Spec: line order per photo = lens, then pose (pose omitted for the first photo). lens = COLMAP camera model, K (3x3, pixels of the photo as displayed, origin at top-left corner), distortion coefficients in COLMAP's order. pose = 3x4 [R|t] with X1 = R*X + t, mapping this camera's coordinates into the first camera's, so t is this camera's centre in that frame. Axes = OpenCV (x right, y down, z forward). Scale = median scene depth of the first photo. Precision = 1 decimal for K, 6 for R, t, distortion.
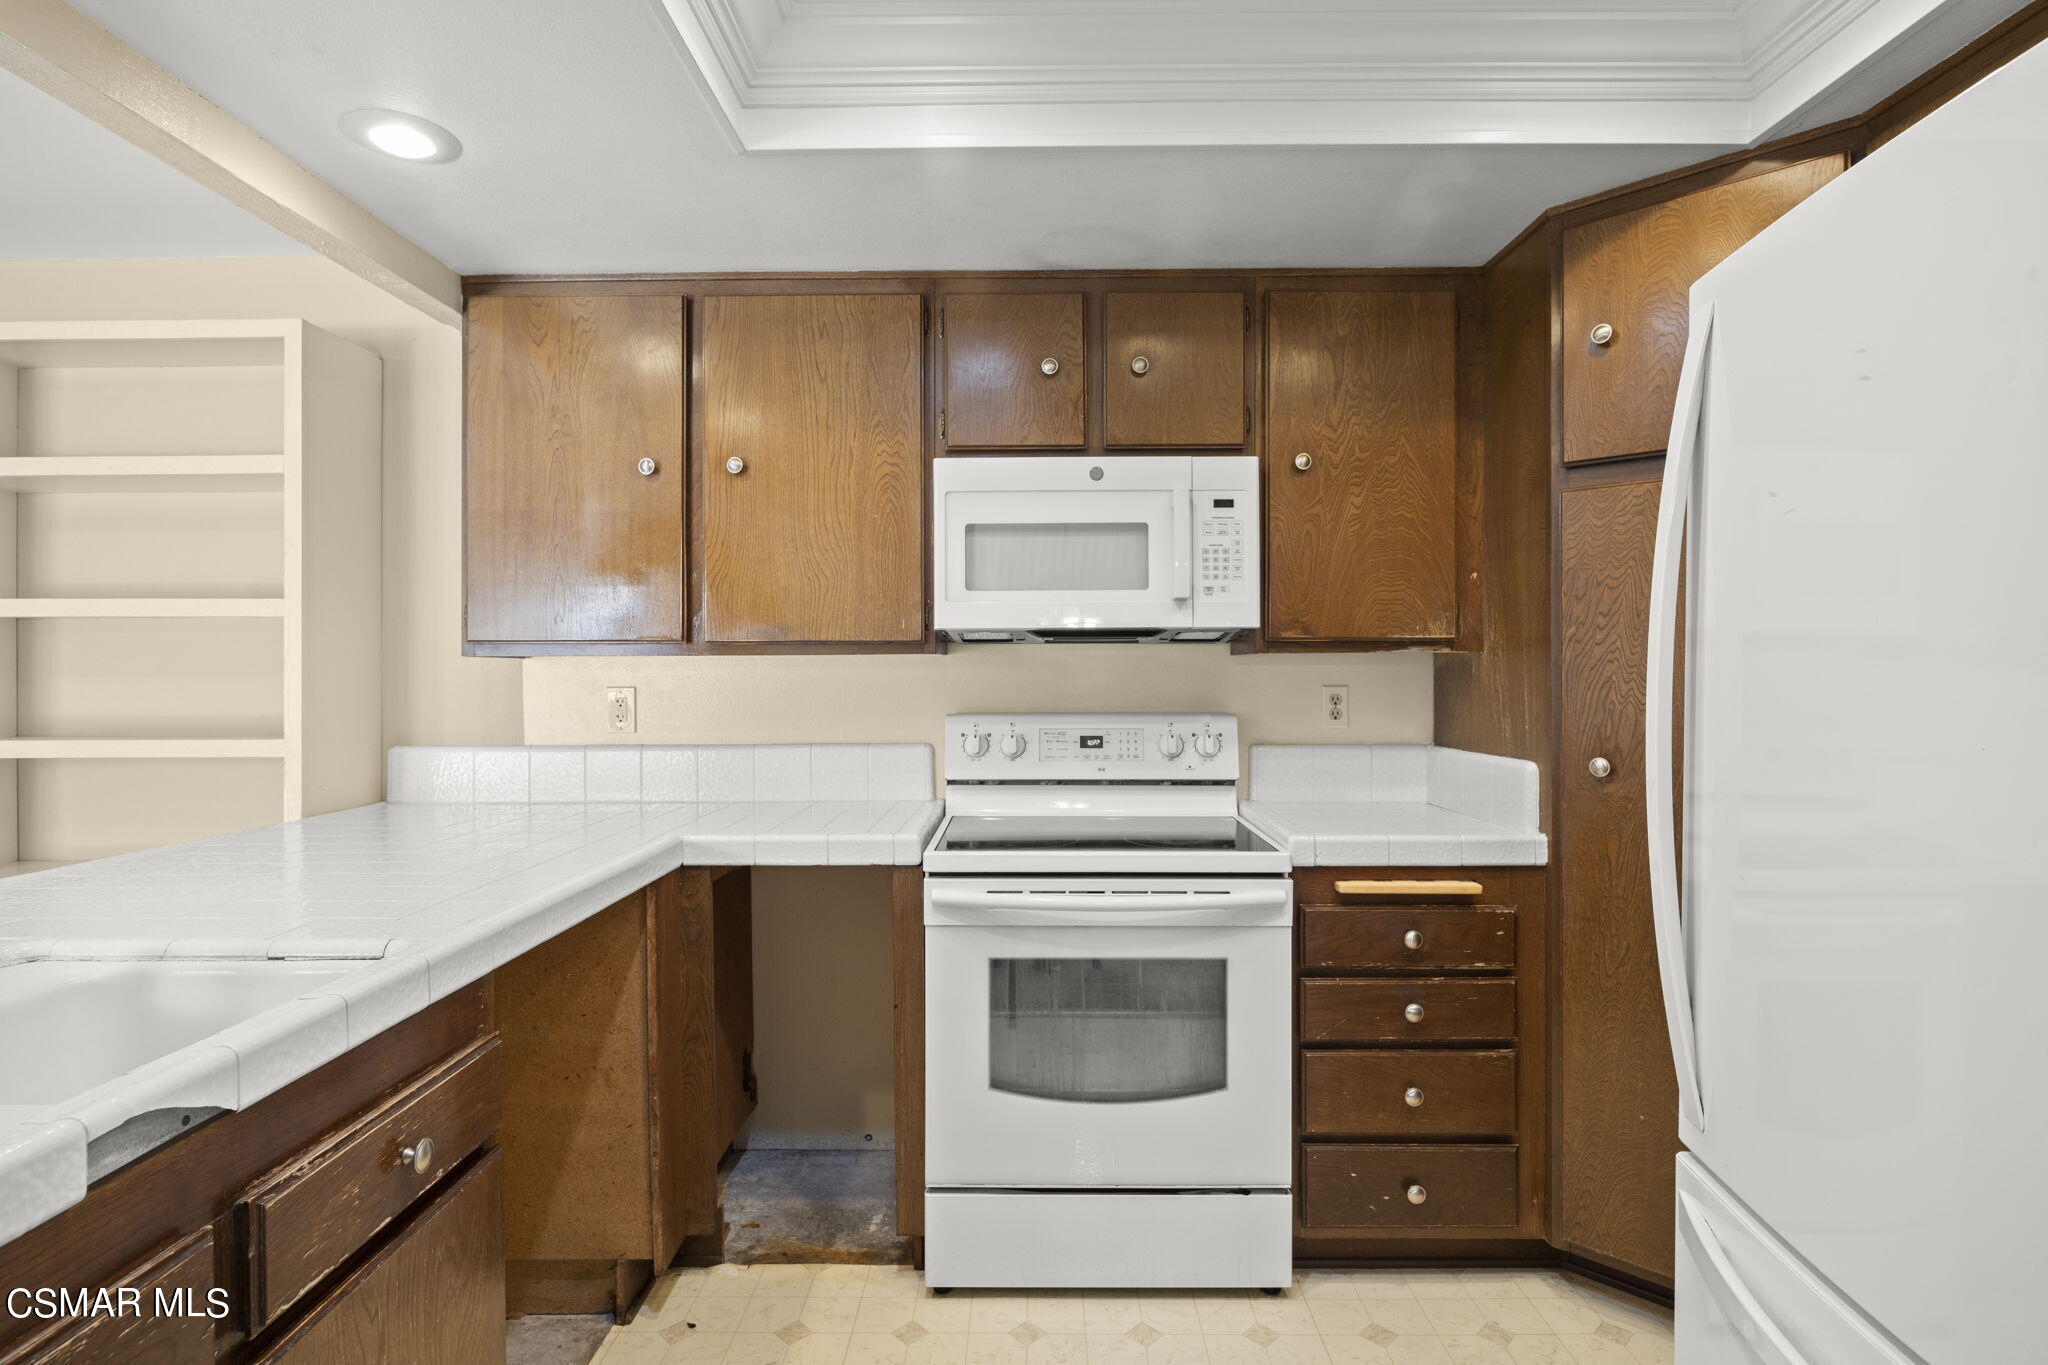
lens RADIAL K [[1035.9, 0, 1024.3], [0, 1035.9, 670.5], [0, 0, 1]] dist [-0.008450, 0.000116]
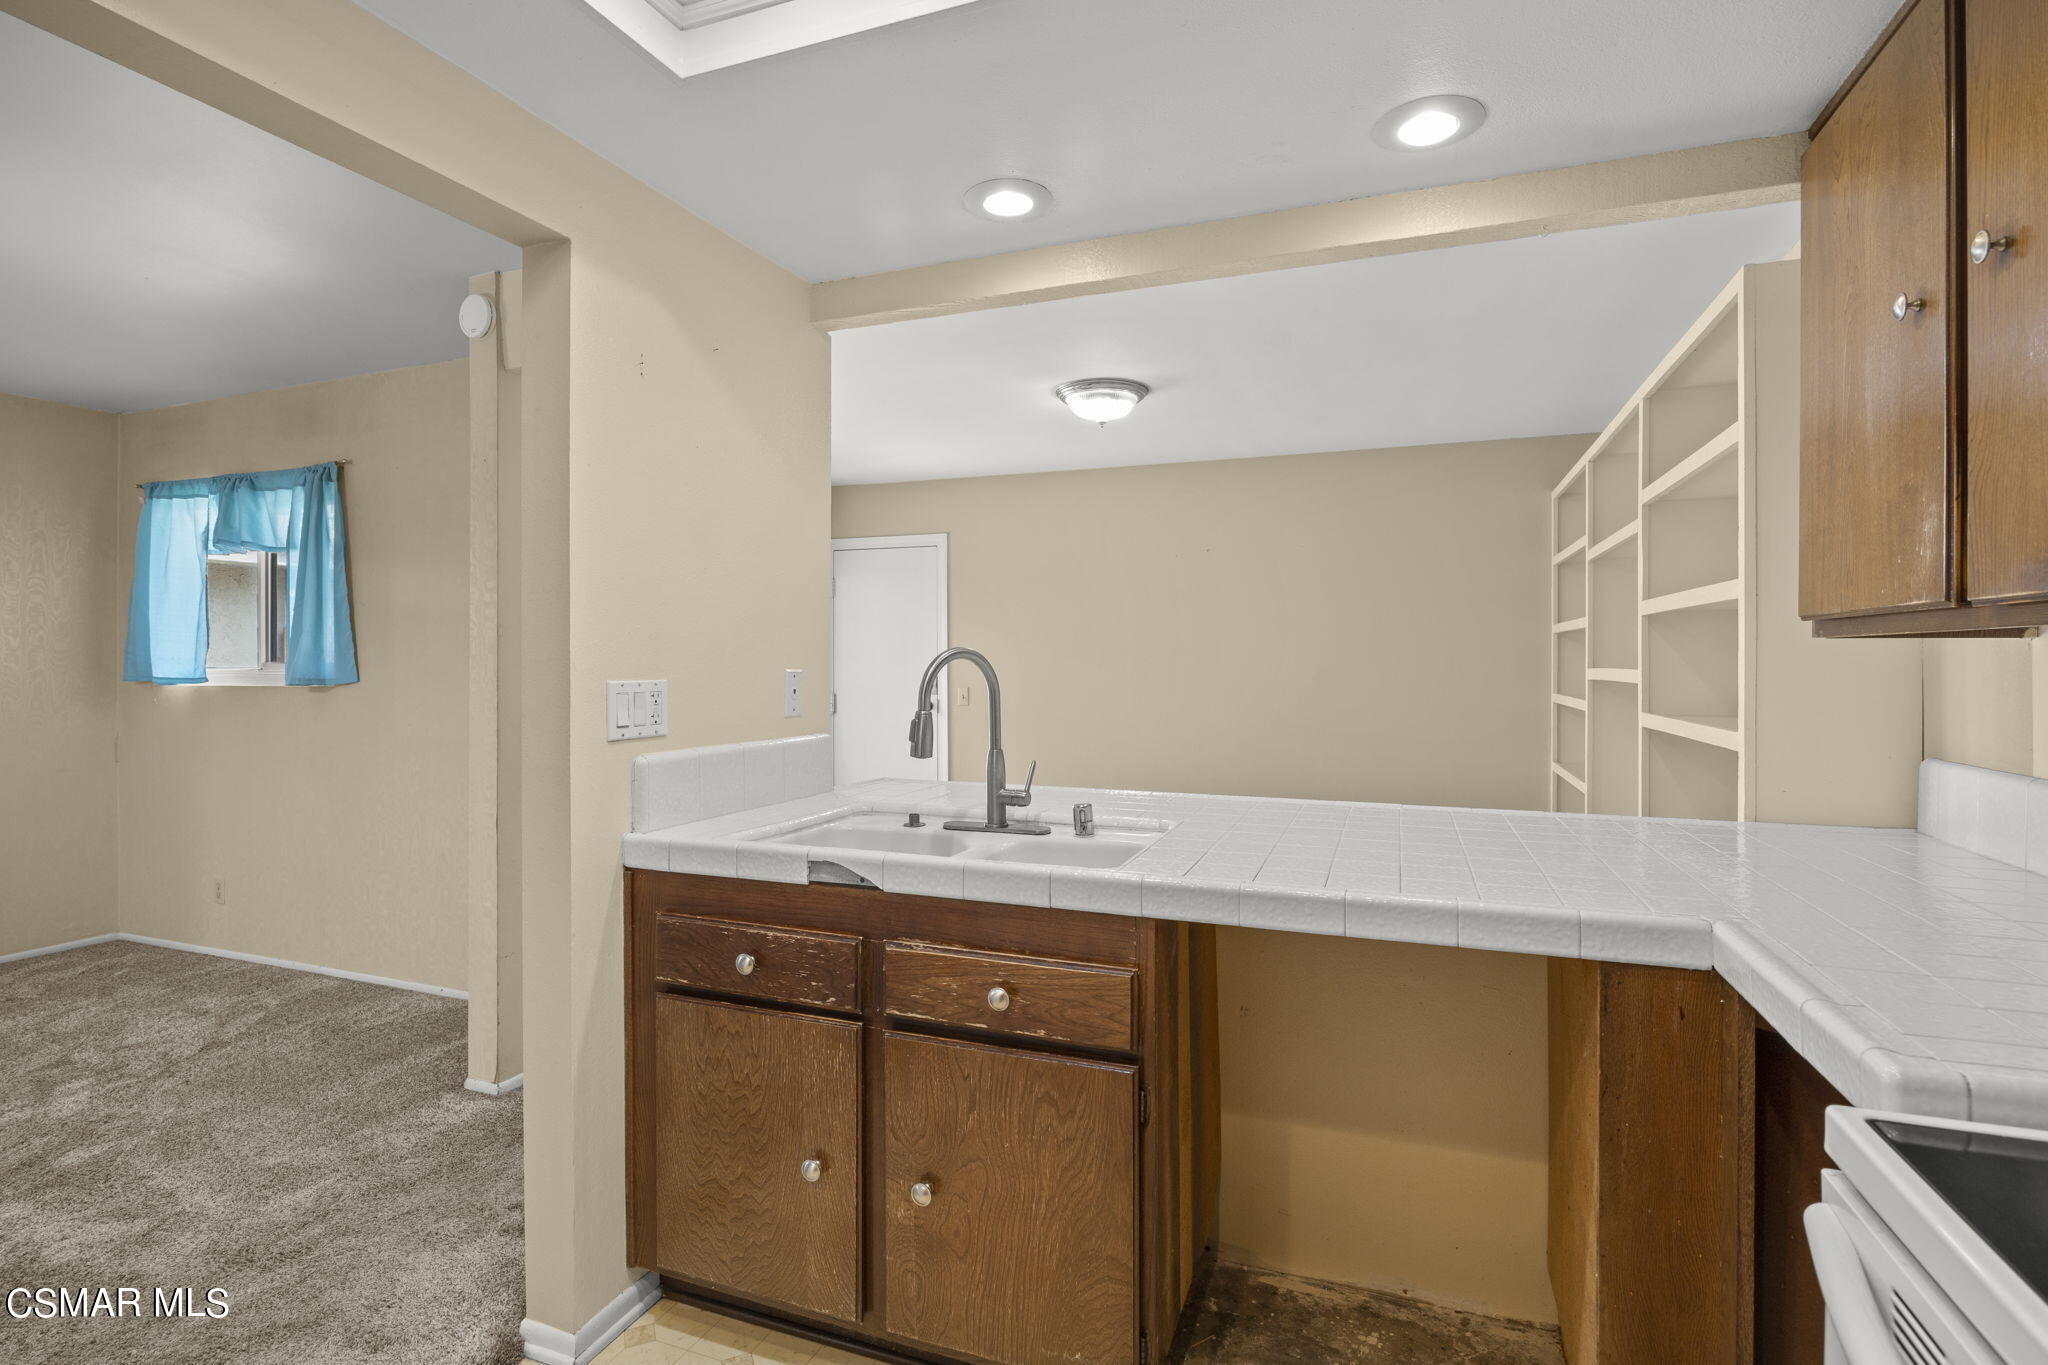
lens RADIAL K [[990.2, 0, 1023.4], [0, 990.2, 663.4], [0, 0, 1]] dist [-0.009365, 0.000177]
pose [[-0.351933, 0.006434, -0.936003, 0.332689], [0.000749, 0.999978, 0.006592, -0.000659], [0.936025, 0.001619, -0.351930, 0.740475]]
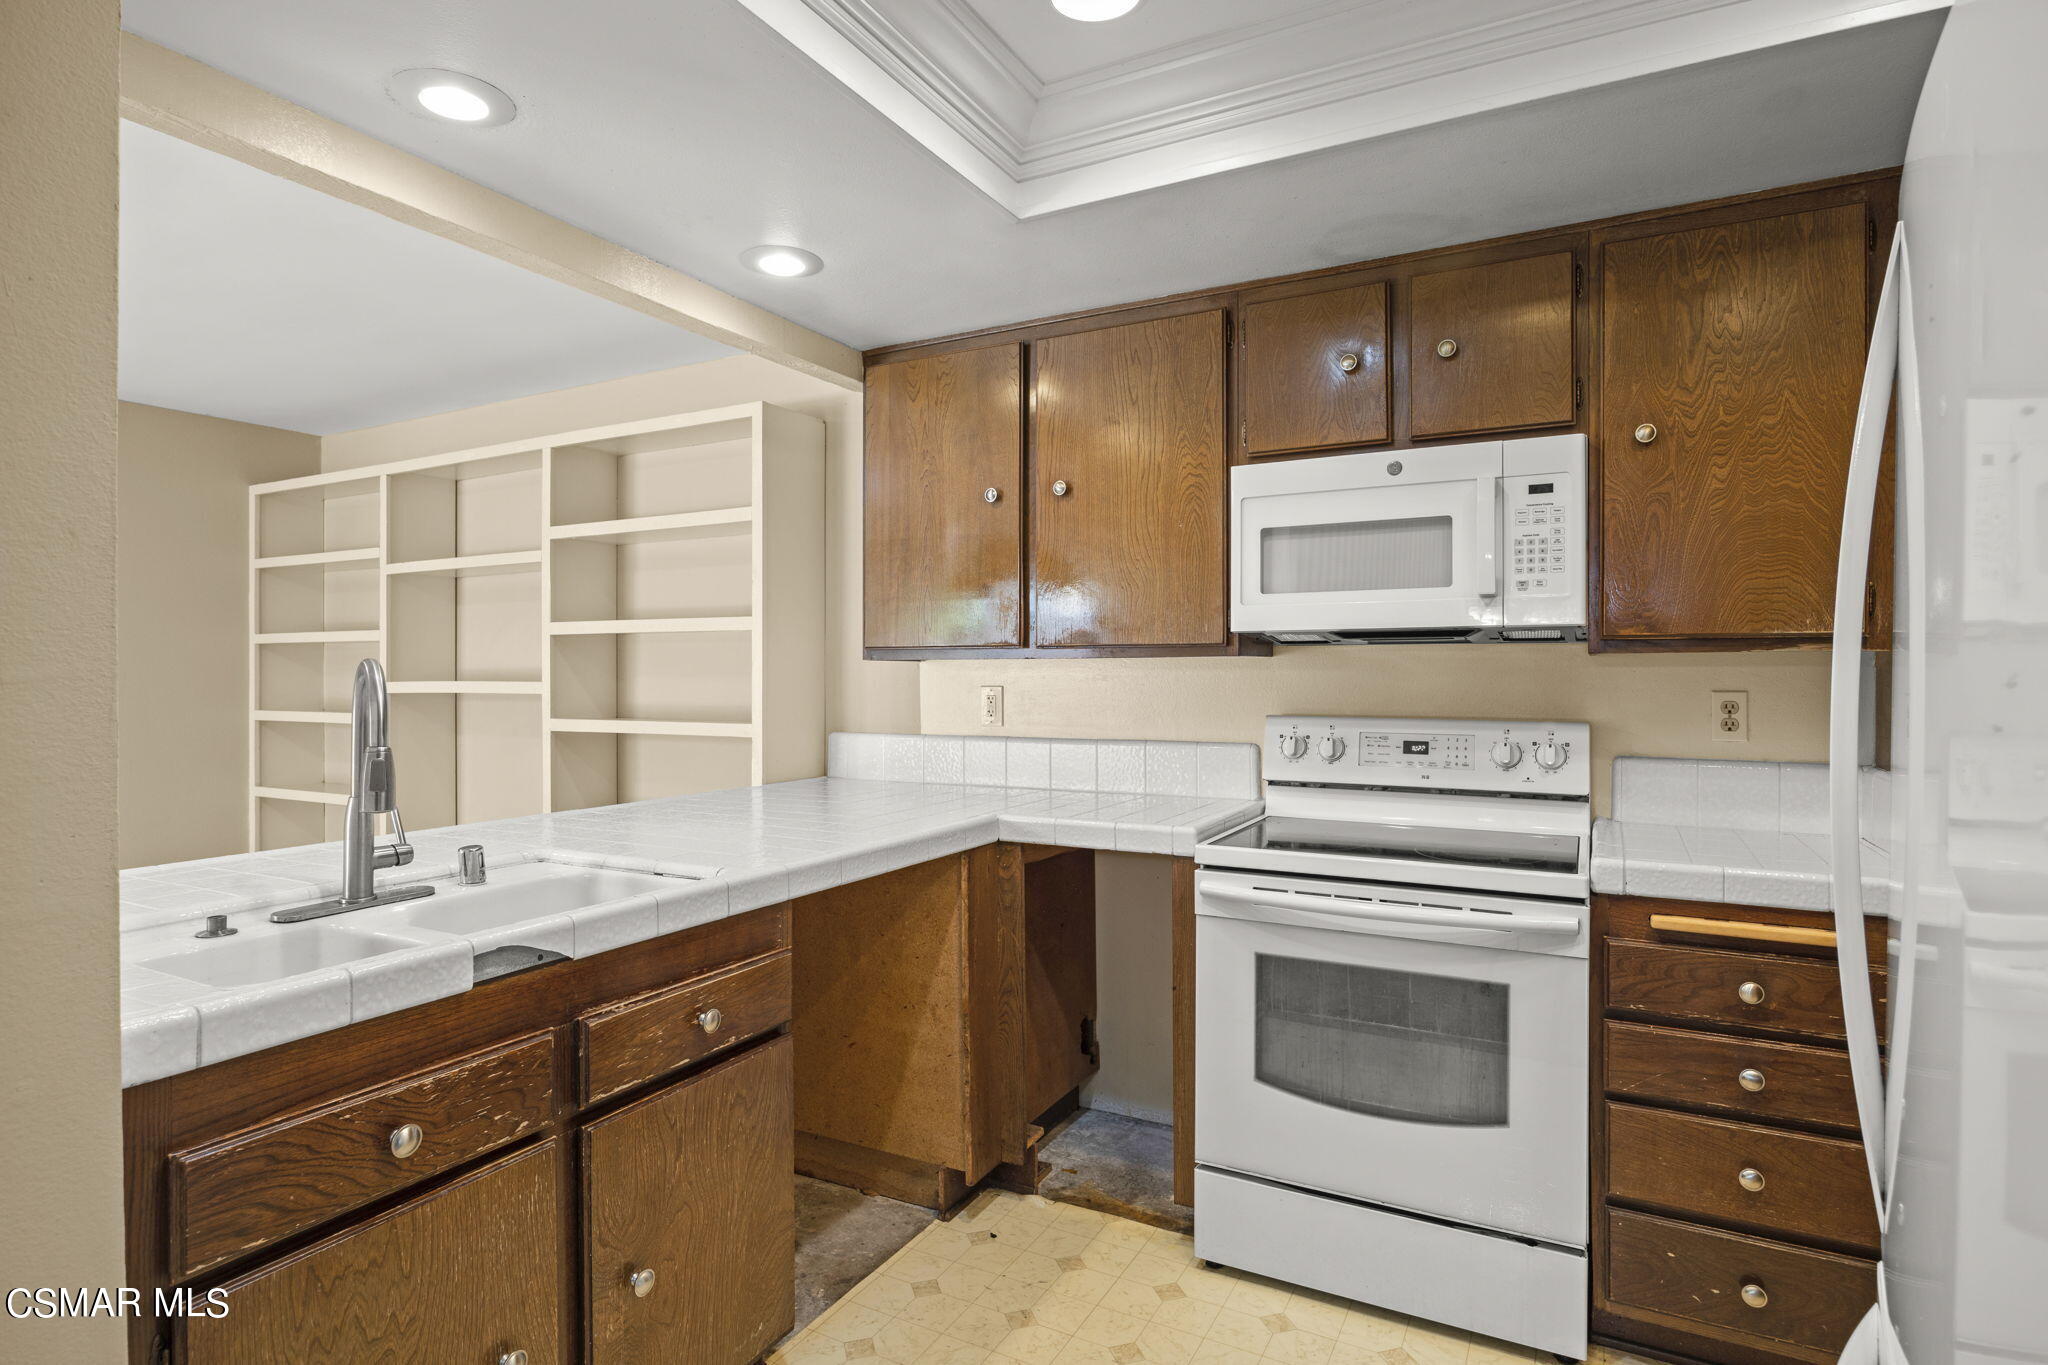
lens RADIAL K [[1065.1, 0, 1023.4], [0, 1065.1, 673.0], [0, 0, 1]] dist [-0.007652, 0.001481]
pose [[0.884956, 0.002329, -0.465668, 0.223803], [-0.001251, 0.999996, 0.002623, -0.001726], [0.465672, -0.001739, 0.884956, -0.036222]]
